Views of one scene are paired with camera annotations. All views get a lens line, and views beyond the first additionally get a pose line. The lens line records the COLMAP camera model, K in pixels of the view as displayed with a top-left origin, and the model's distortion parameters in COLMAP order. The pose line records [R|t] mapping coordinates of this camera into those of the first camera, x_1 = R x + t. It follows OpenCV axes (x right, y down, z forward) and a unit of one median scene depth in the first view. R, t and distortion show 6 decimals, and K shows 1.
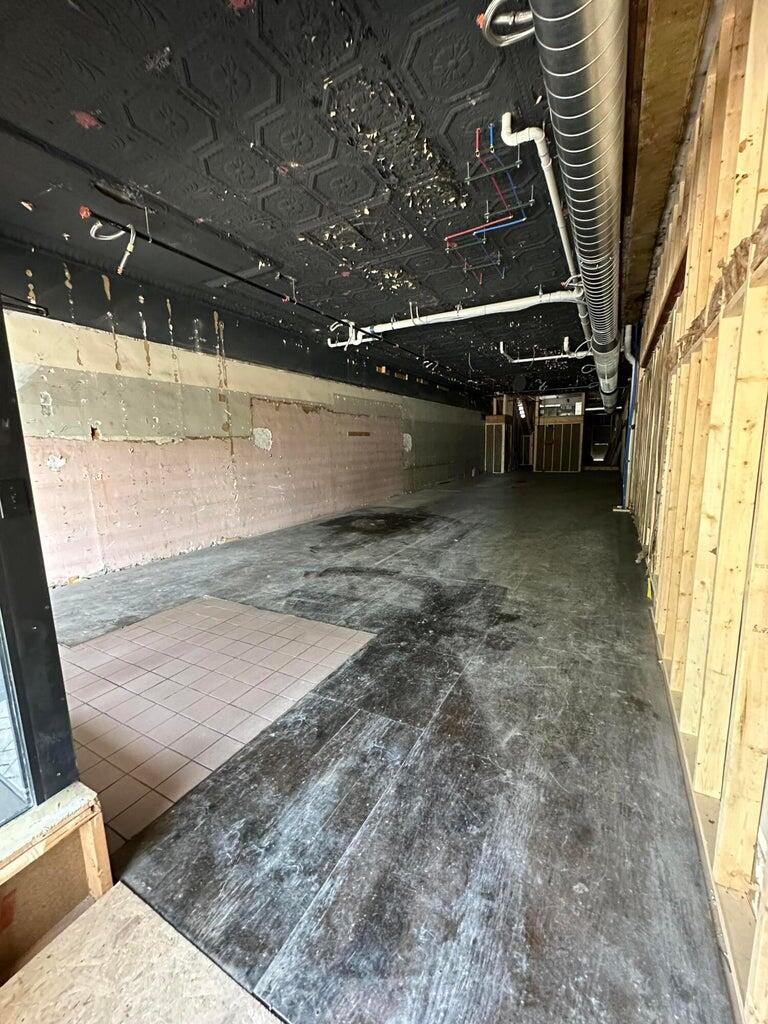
lens RADIAL K [[409.4, 0, 383.1], [0, 409.4, 512.7], [0, 0, 1]] dist [-0.002647, 0.000229]
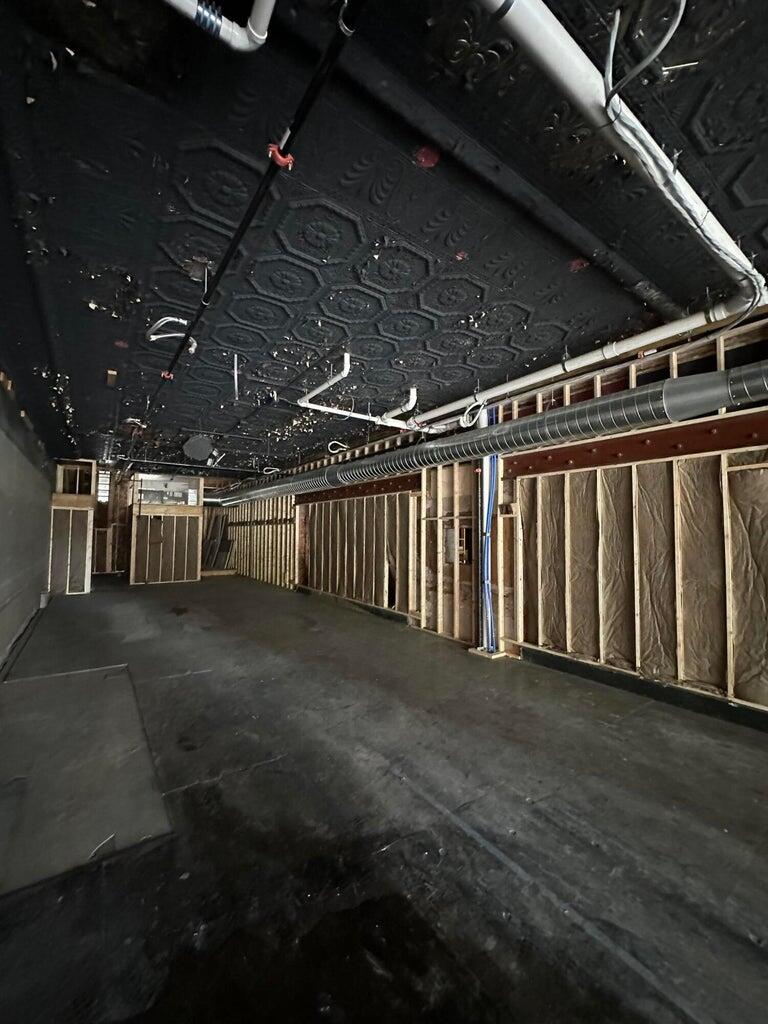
lens RADIAL K [[409.4, 0, 386.8], [0, 409.4, 515.0], [0, 0, 1]] dist [-0.002647, 0.000229]
pose [[0.419326, 0.071142, 0.905044, -0.196175], [0.129829, 0.981978, -0.137342, -0.231998], [-0.898504, 0.175093, 0.402533, 1.226596]]
